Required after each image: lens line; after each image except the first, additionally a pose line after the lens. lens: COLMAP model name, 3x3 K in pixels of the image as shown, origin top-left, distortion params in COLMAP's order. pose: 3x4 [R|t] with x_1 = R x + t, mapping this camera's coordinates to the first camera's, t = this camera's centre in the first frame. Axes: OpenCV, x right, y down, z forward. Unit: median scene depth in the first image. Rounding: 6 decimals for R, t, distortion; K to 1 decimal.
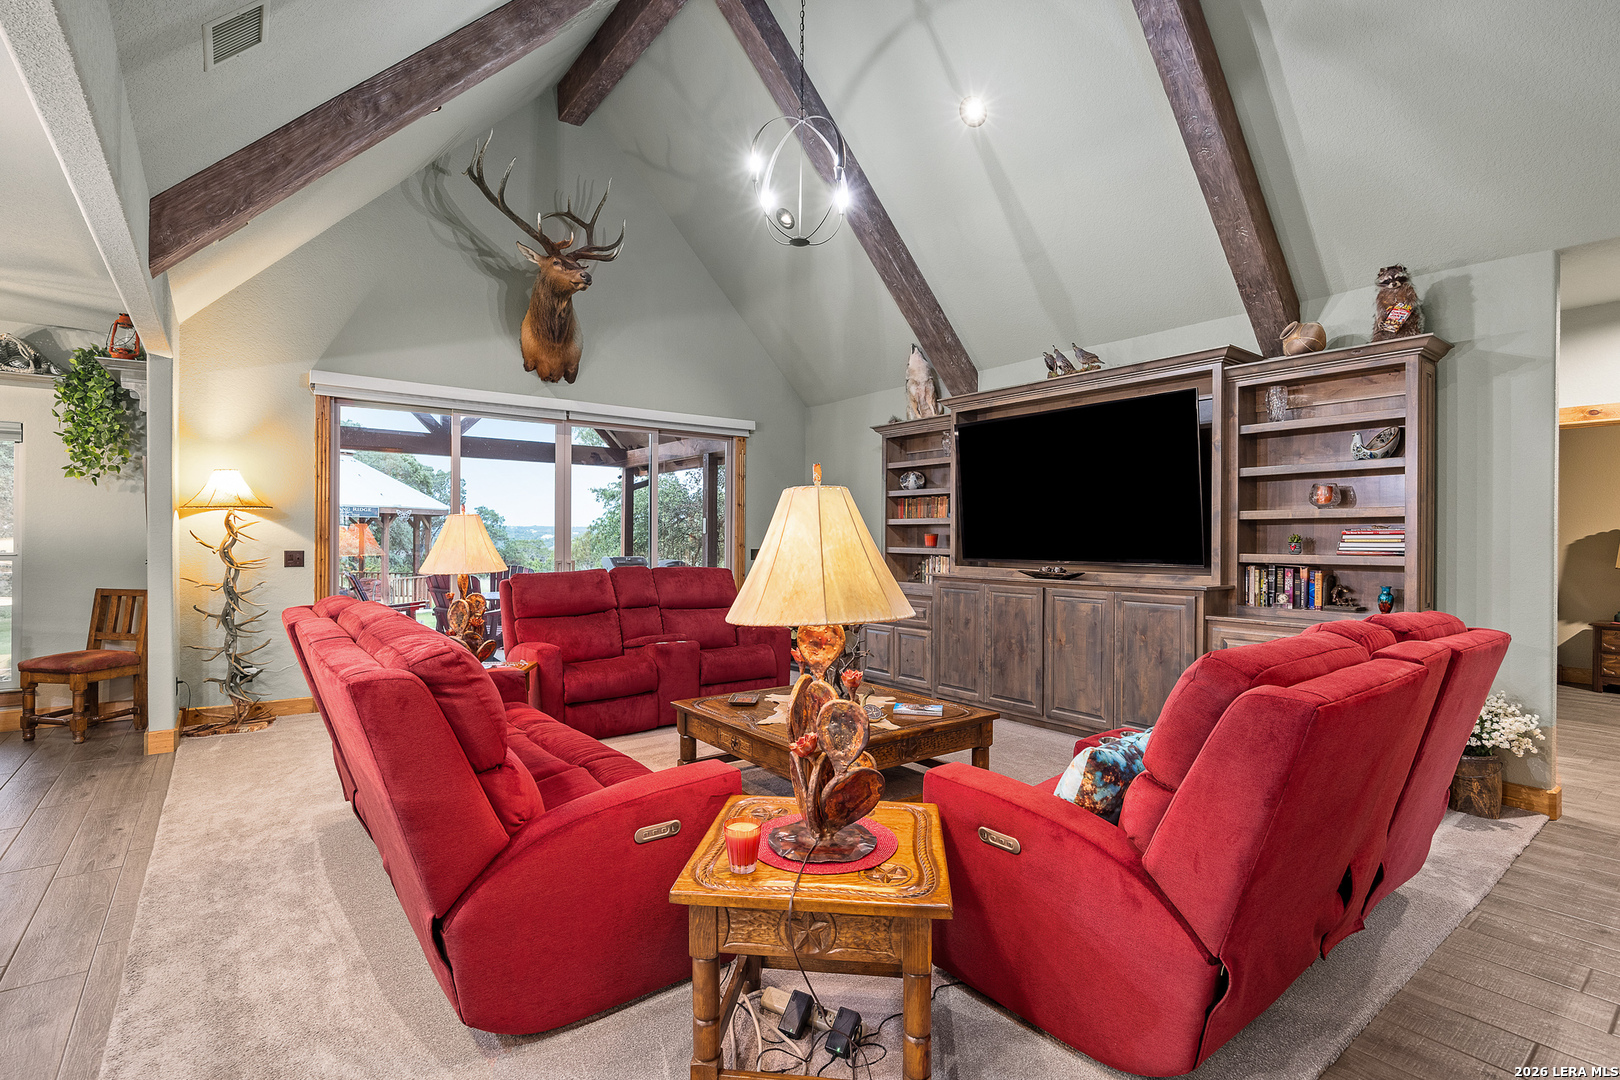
lens RADIAL K [[752.3, 0, 806.6], [0, 752.3, 538.6], [0, 0, 1]] dist [-0.006354, 0.000041]
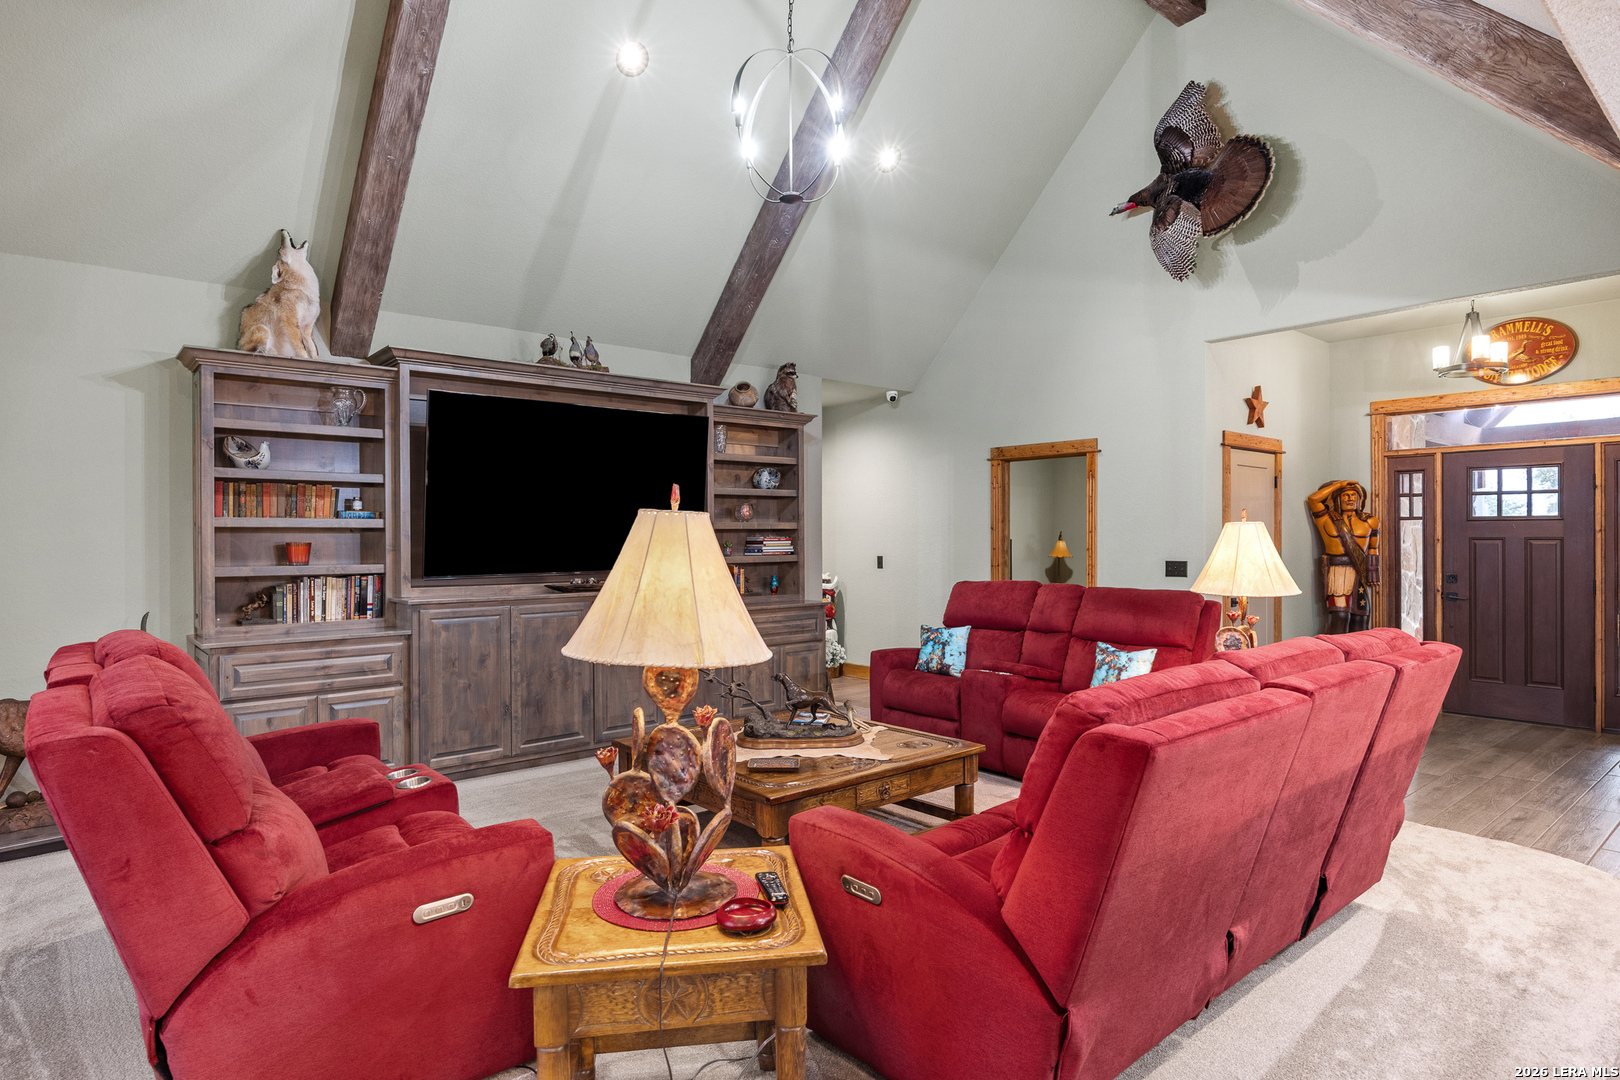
lens RADIAL K [[882.6, 0, 814.2], [0, 882.6, 534.7], [0, 0, 1]] dist [0.000502, 0.000061]
pose [[-0.044011, -0.004642, 0.999020, -0.718310], [0.003548, 0.999982, 0.004803, -0.018162], [-0.999025, 0.003756, -0.043993, 0.737080]]
